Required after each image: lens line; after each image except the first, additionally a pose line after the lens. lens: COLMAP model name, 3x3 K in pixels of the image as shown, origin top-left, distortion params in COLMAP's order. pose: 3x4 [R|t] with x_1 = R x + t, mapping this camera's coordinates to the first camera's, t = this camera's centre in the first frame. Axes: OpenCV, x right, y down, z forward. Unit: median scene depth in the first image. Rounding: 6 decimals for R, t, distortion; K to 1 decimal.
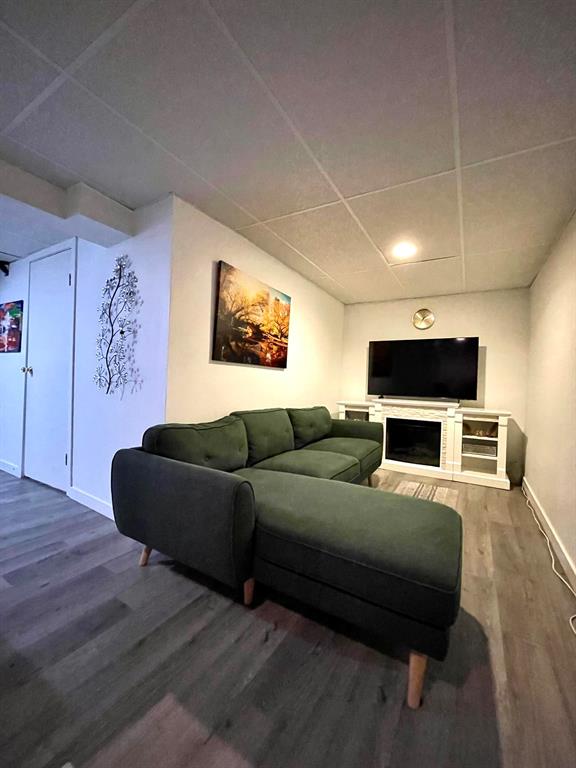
lens RADIAL K [[309.0, 0, 288.3], [0, 309.0, 385.7], [0, 0, 1]] dist [-0.001503, -0.000069]
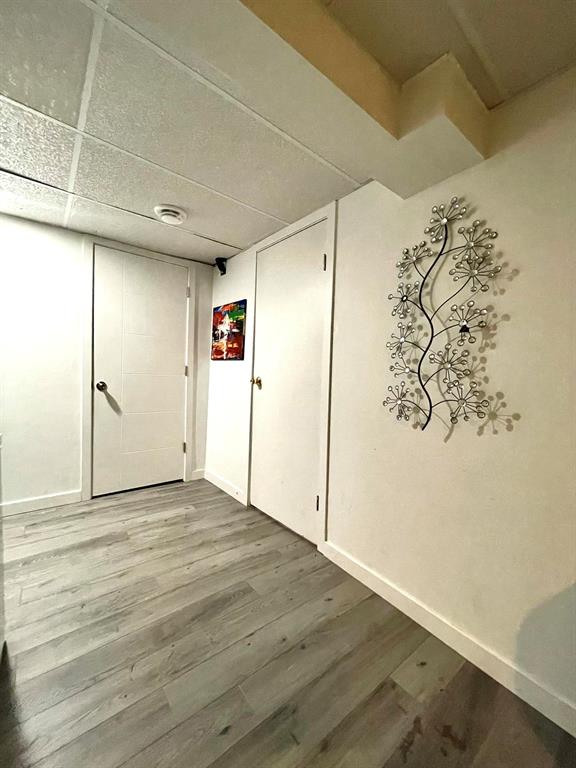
lens RADIAL K [[309.0, 0, 288.3], [0, 309.0, 385.7], [0, 0, 1]] dist [-0.001503, -0.000069]
pose [[0.935649, 0.008005, -0.352841, -0.457916], [-0.000668, 0.999781, 0.020909, -0.056431], [0.352931, -0.019328, 0.935450, 0.240111]]
